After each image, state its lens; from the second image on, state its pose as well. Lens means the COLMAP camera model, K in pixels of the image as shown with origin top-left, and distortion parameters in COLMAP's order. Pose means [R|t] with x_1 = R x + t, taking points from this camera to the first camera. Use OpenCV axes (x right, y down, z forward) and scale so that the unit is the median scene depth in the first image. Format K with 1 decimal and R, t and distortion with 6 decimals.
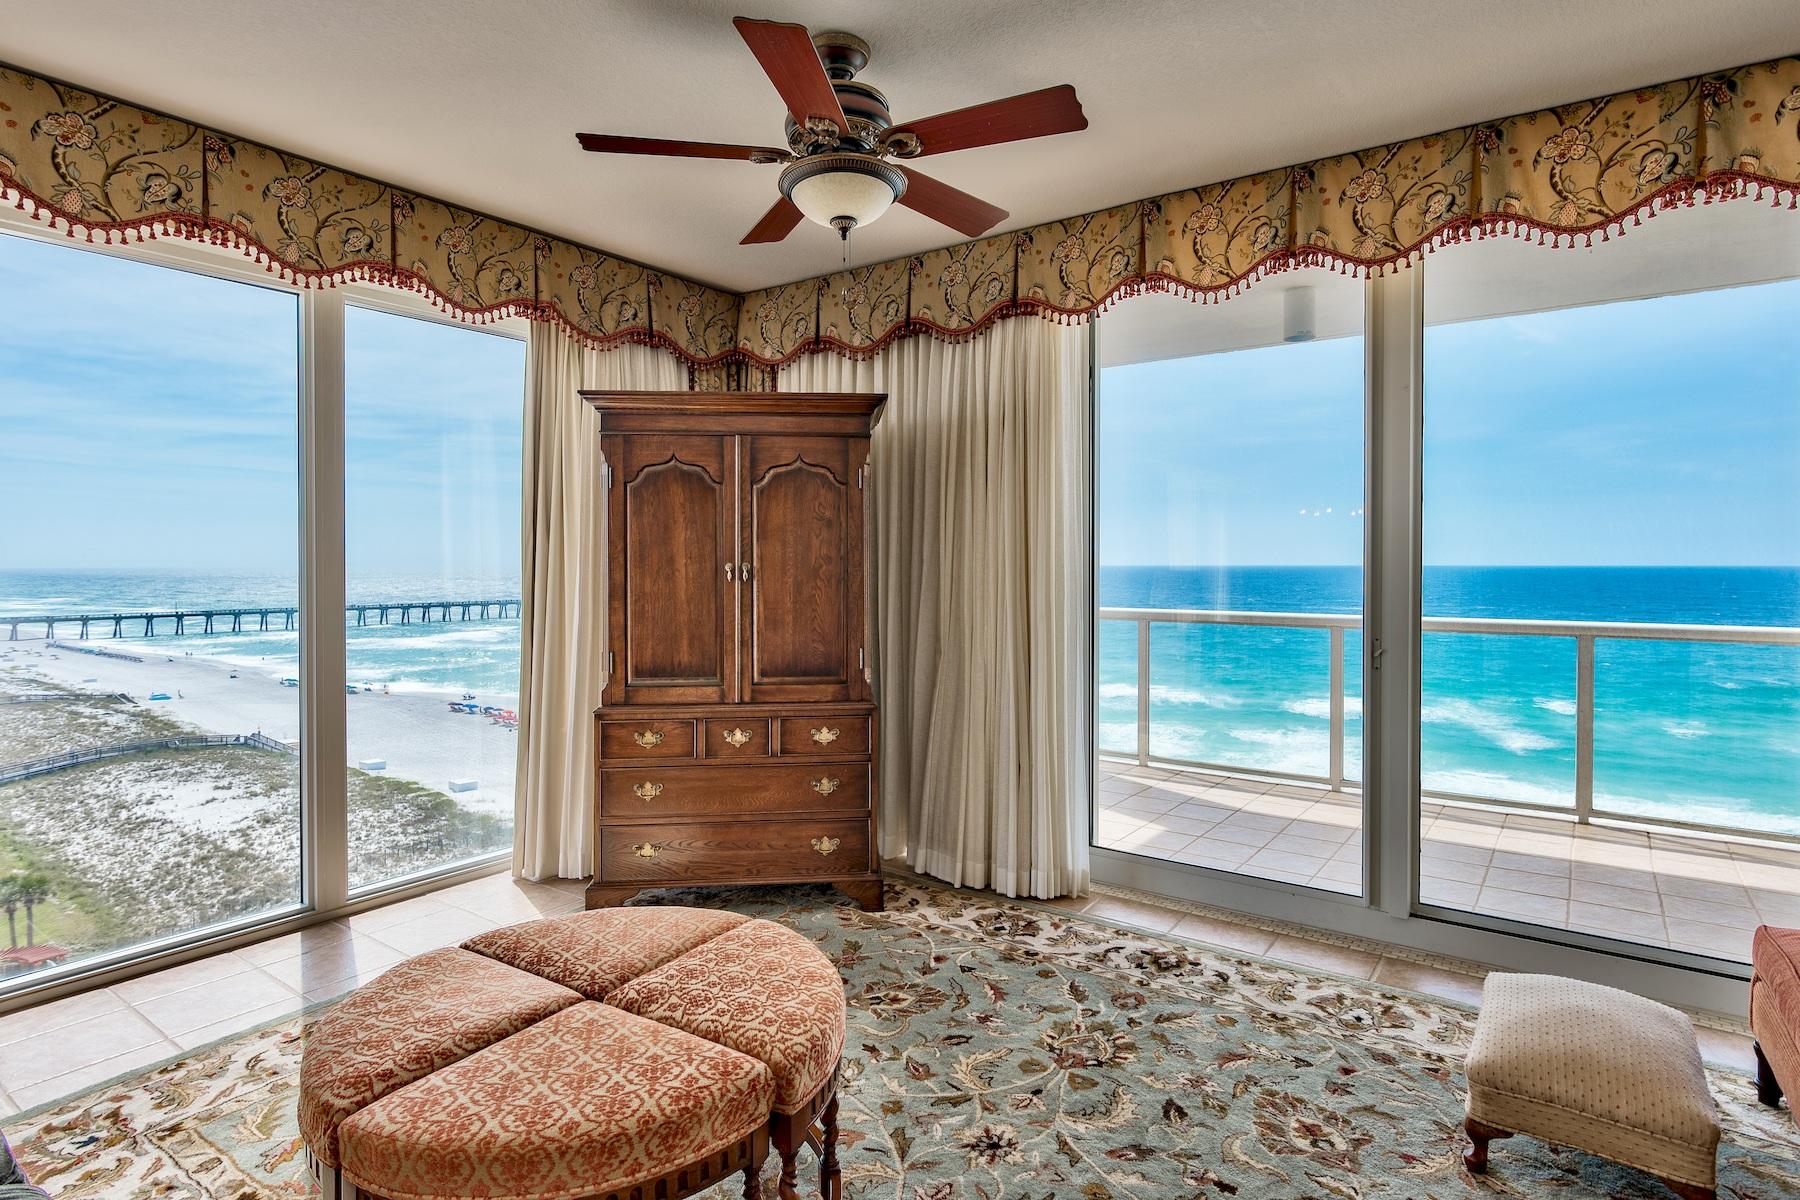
lens RADIAL K [[900.1, 0, 967.9], [0, 900.1, 560.3], [0, 0, 1]] dist [-0.000778, -0.000410]
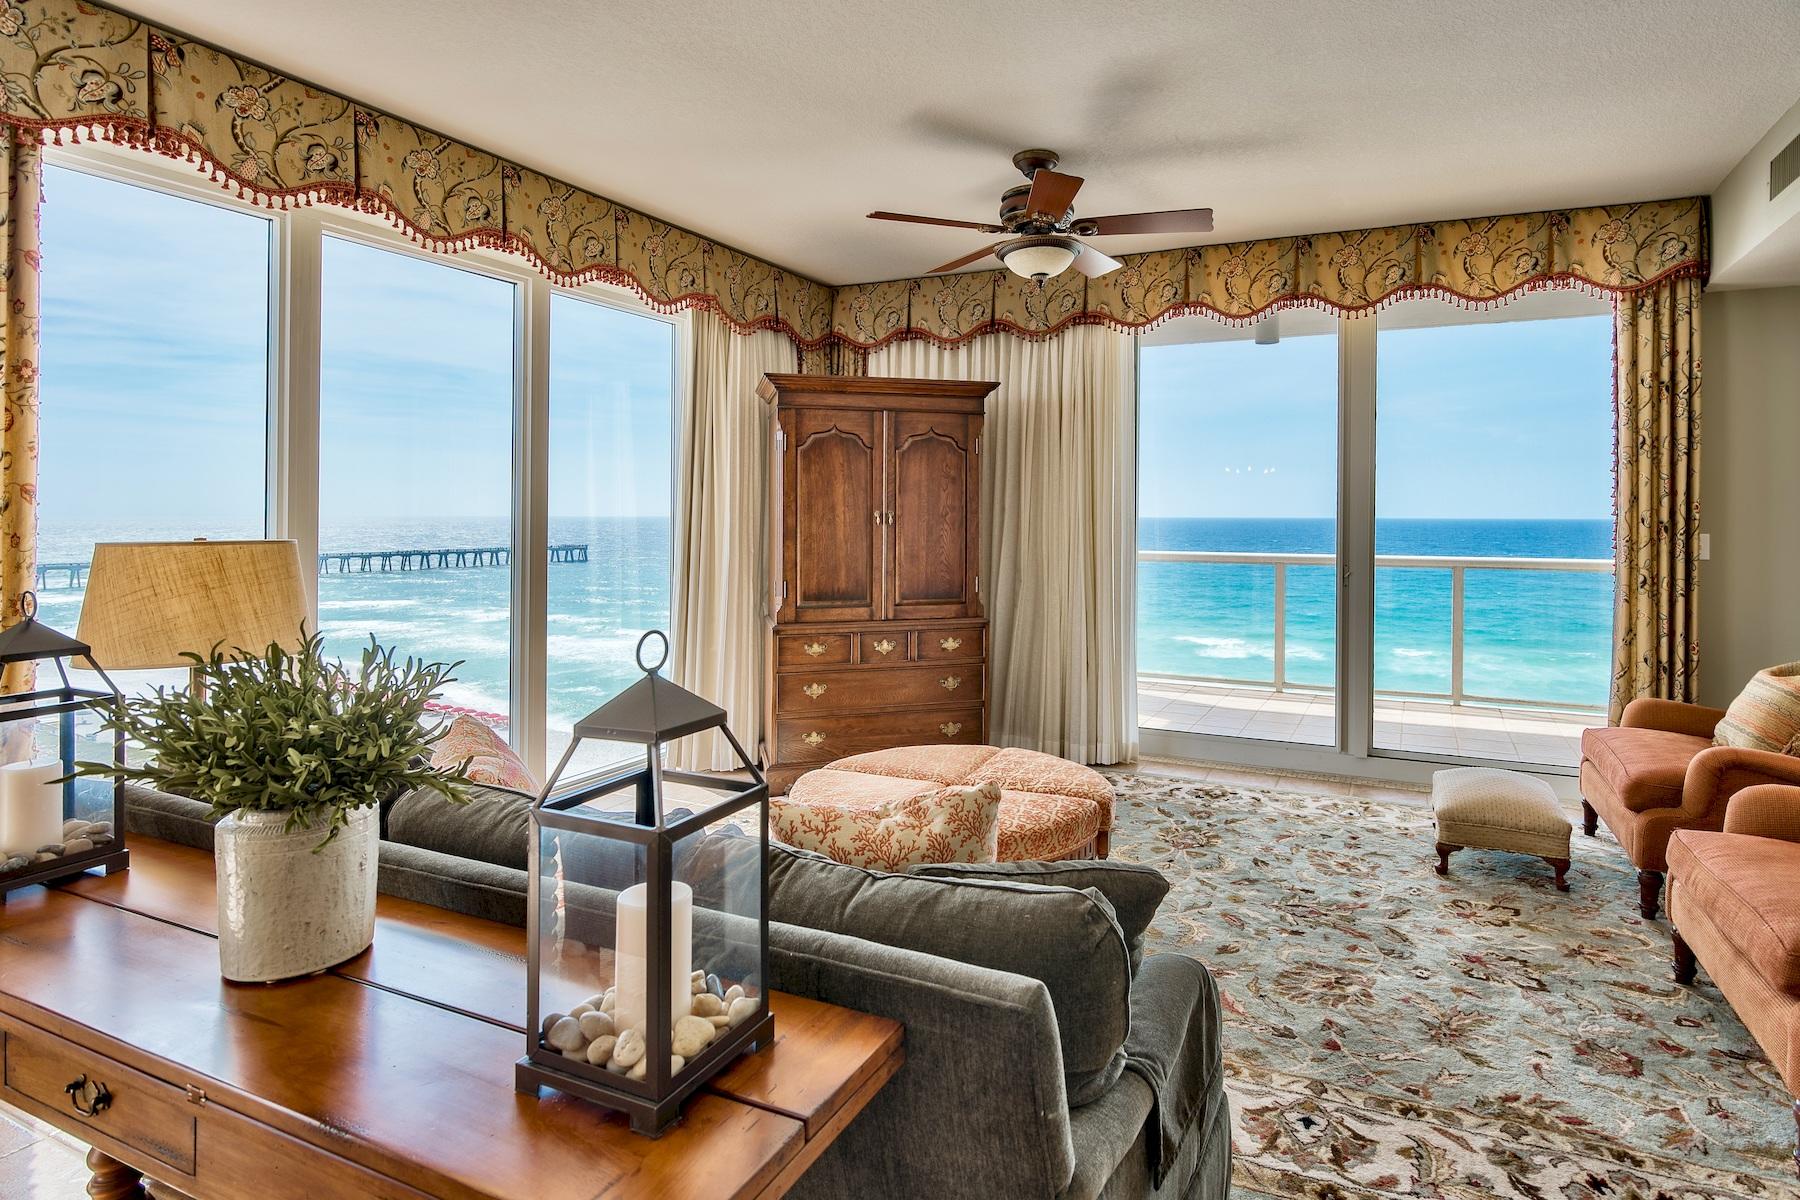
lens RADIAL K [[905.5, 0, 1016.3], [0, 905.5, 505.6], [0, 0, 1]] dist [0.000840, 0.000092]
pose [[0.981809, 0.005440, 0.189793, -0.315668], [-0.004194, 0.999967, -0.006968, 0.004113], [-0.189825, 0.006046, 0.981799, -0.300249]]
